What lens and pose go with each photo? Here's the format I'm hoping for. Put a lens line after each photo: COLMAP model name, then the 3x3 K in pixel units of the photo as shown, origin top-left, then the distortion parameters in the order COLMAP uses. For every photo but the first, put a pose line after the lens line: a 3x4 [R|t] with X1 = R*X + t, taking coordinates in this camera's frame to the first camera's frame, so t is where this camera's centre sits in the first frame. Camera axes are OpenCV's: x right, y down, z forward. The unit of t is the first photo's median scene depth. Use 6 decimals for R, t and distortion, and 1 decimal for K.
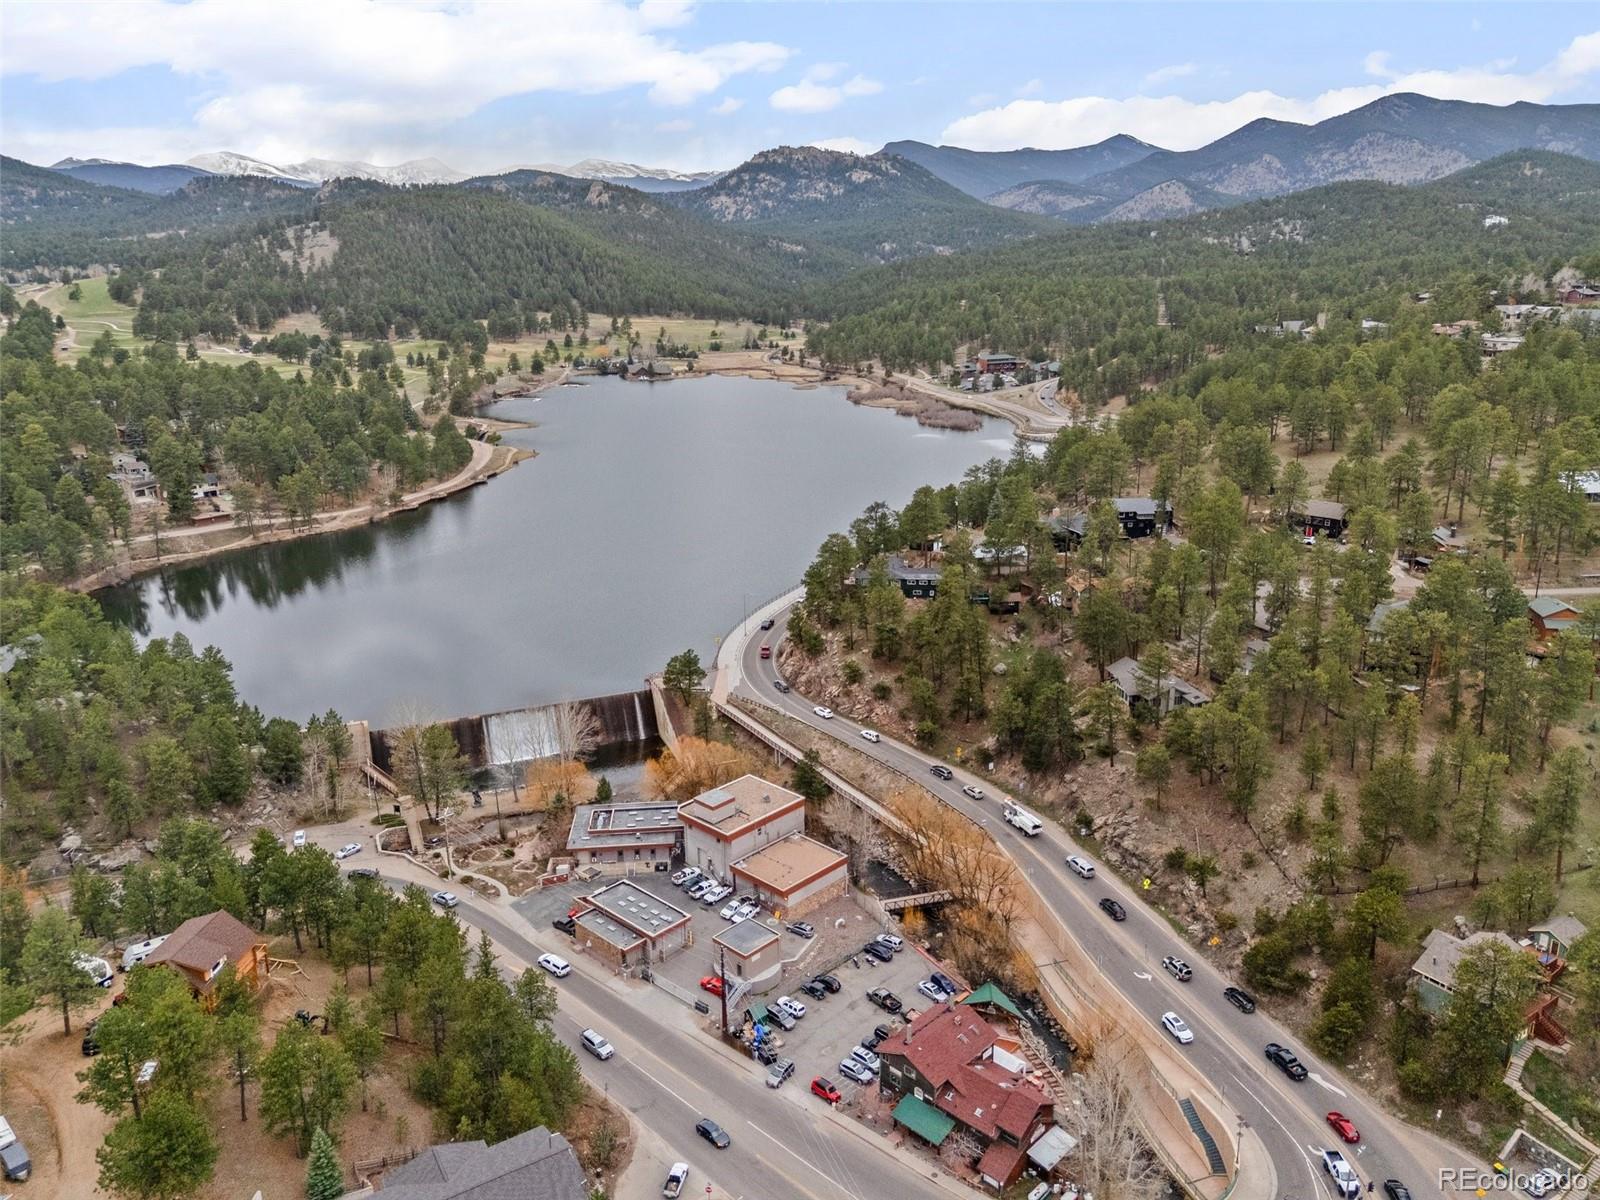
lens RADIAL K [[1175.4, 0, 808.3], [0, 1175.4, 598.9], [0, 0, 1]] dist [0.069947, -0.040194]
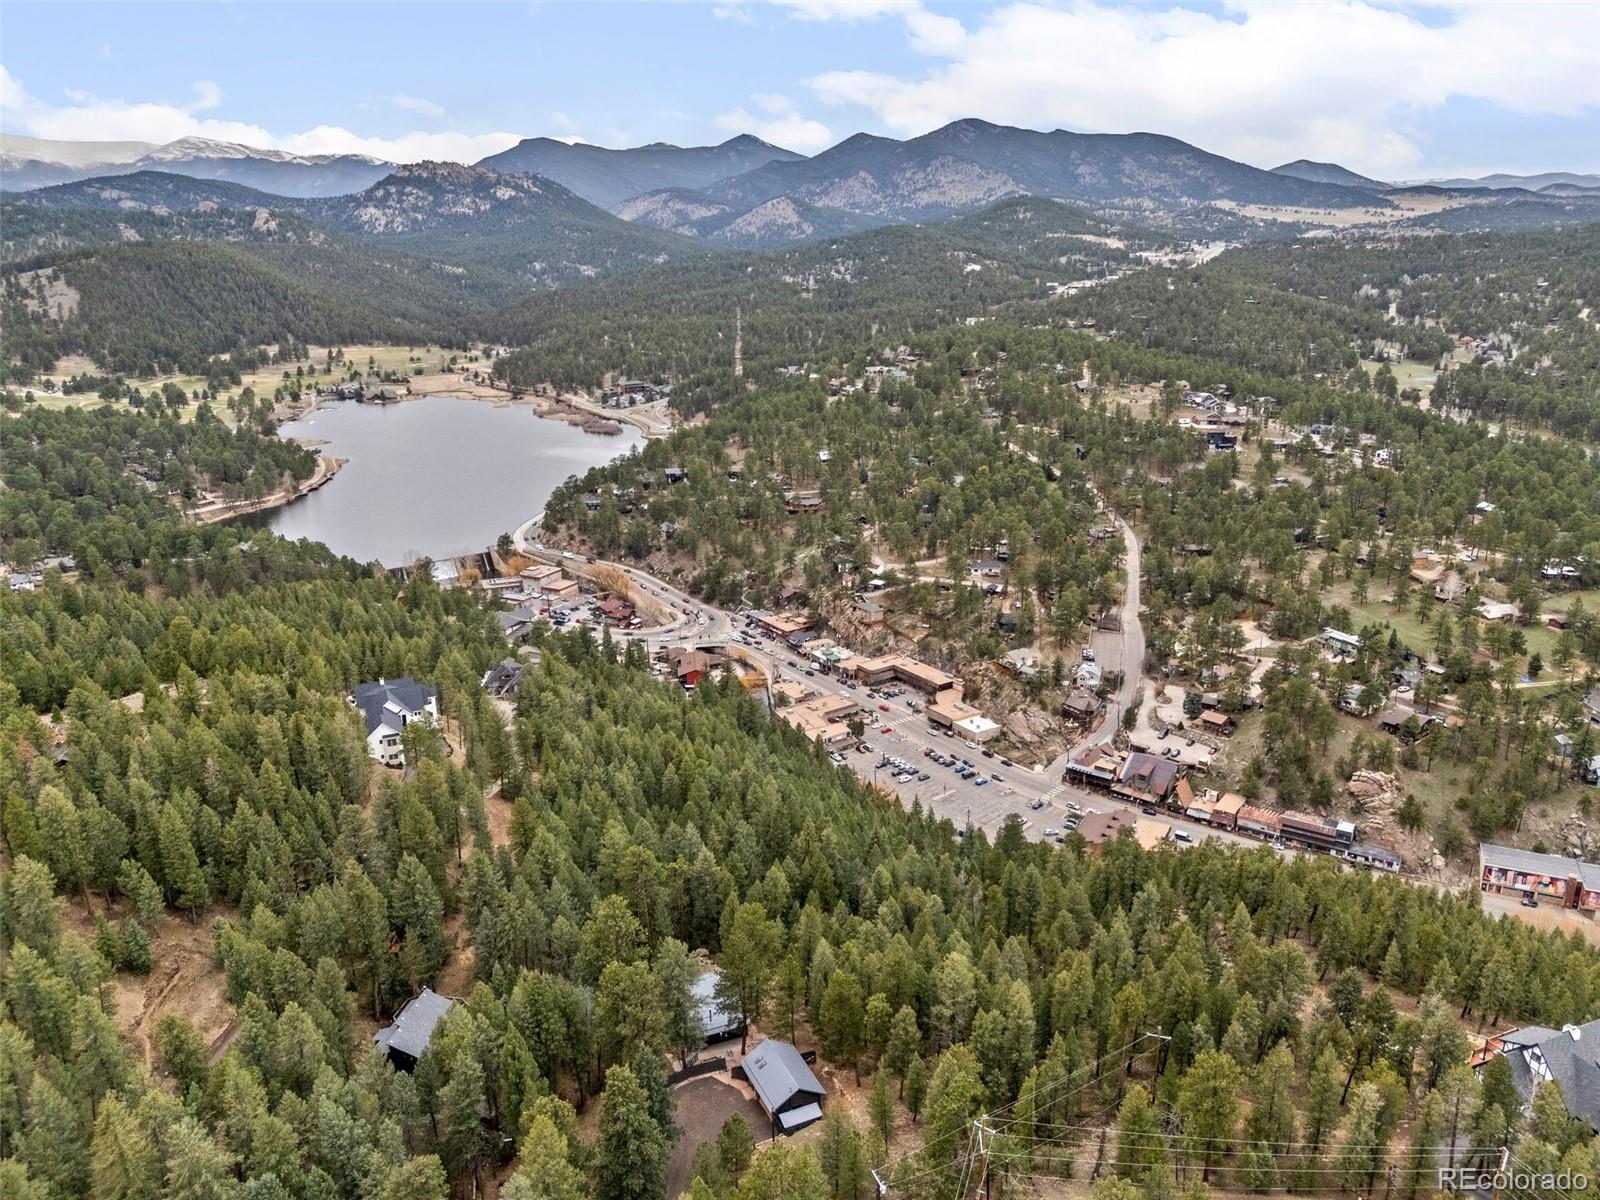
lens RADIAL K [[1175.4, 0, 808.5], [0, 1175.4, 605.0], [0, 0, 1]] dist [0.069947, -0.040194]
pose [[0.959302, -0.080988, 0.270518, -0.044067], [0.076188, 0.996694, 0.028214, 0.043977], [-0.271908, -0.006456, 0.962302, -0.420452]]
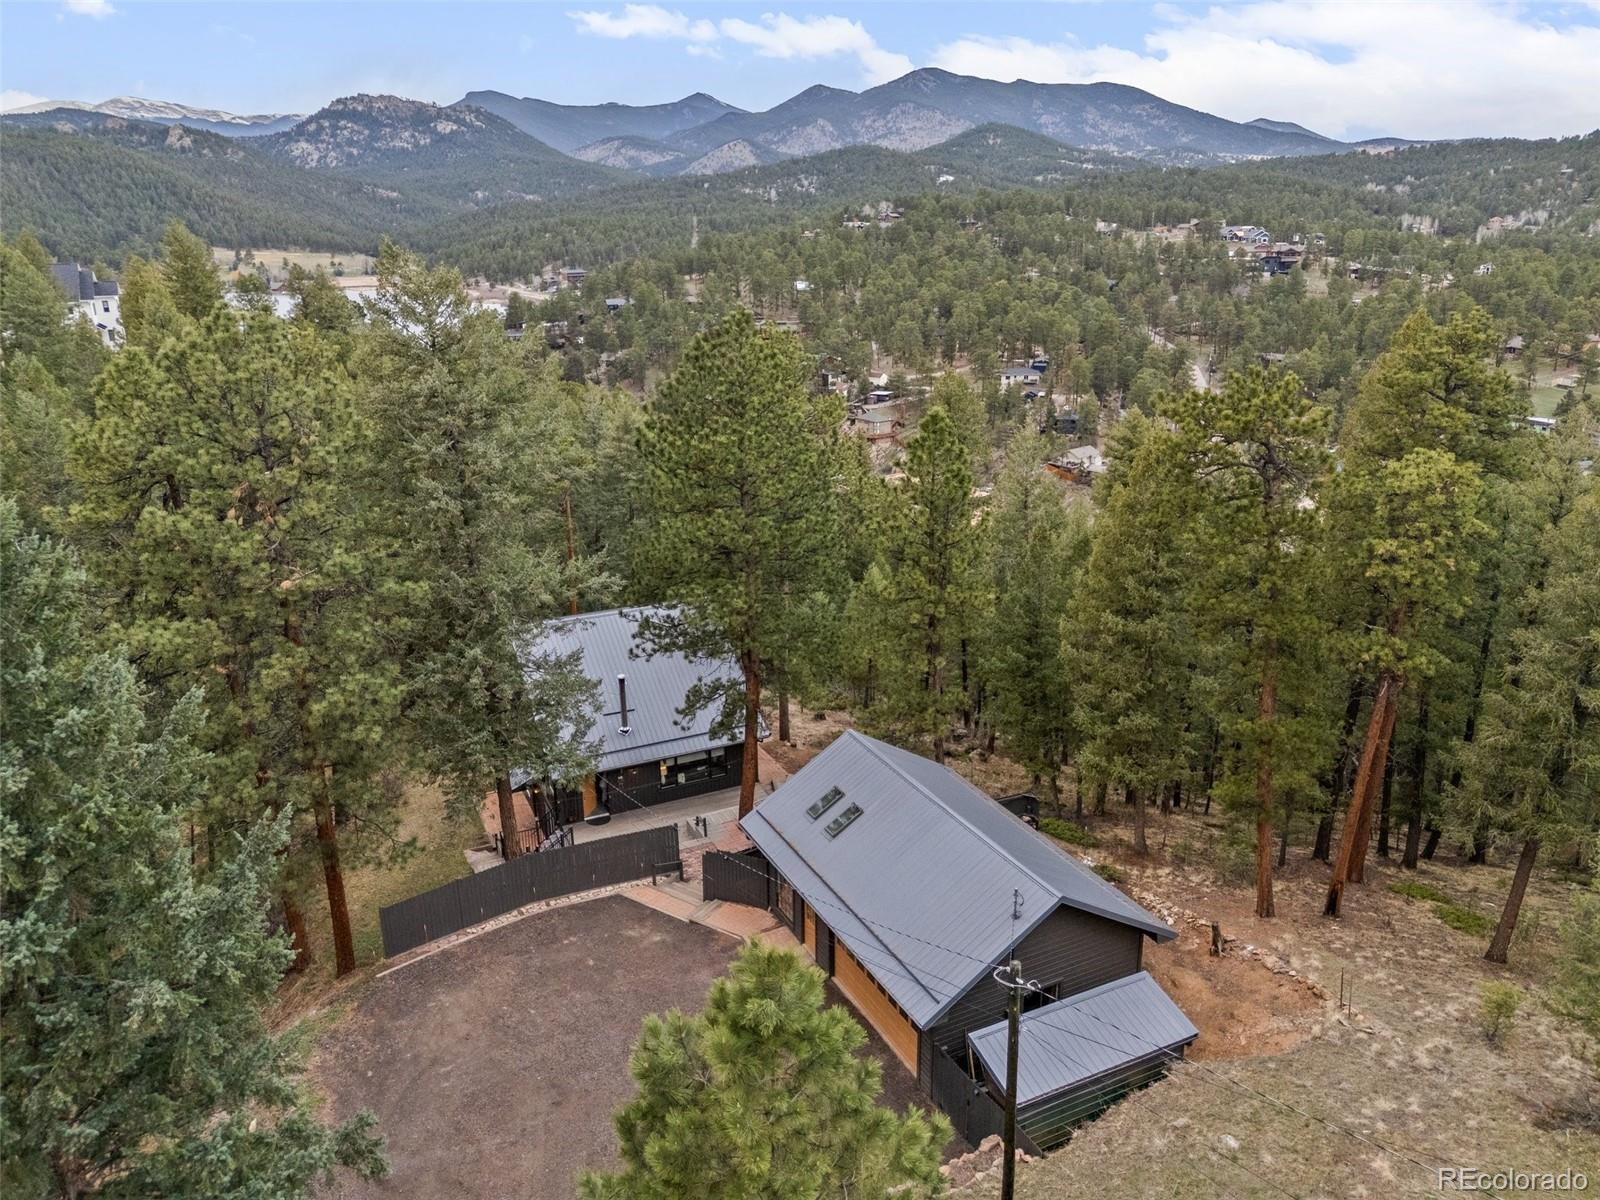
lens RADIAL K [[1175.4, 0, 802.8], [0, 1175.4, 594.6], [0, 0, 1]] dist [0.069947, -0.040194]
pose [[0.950214, -0.096878, 0.296156, -0.022941], [0.087683, 0.995167, 0.044206, 0.100627], [-0.299007, -0.016037, 0.954116, -0.299887]]
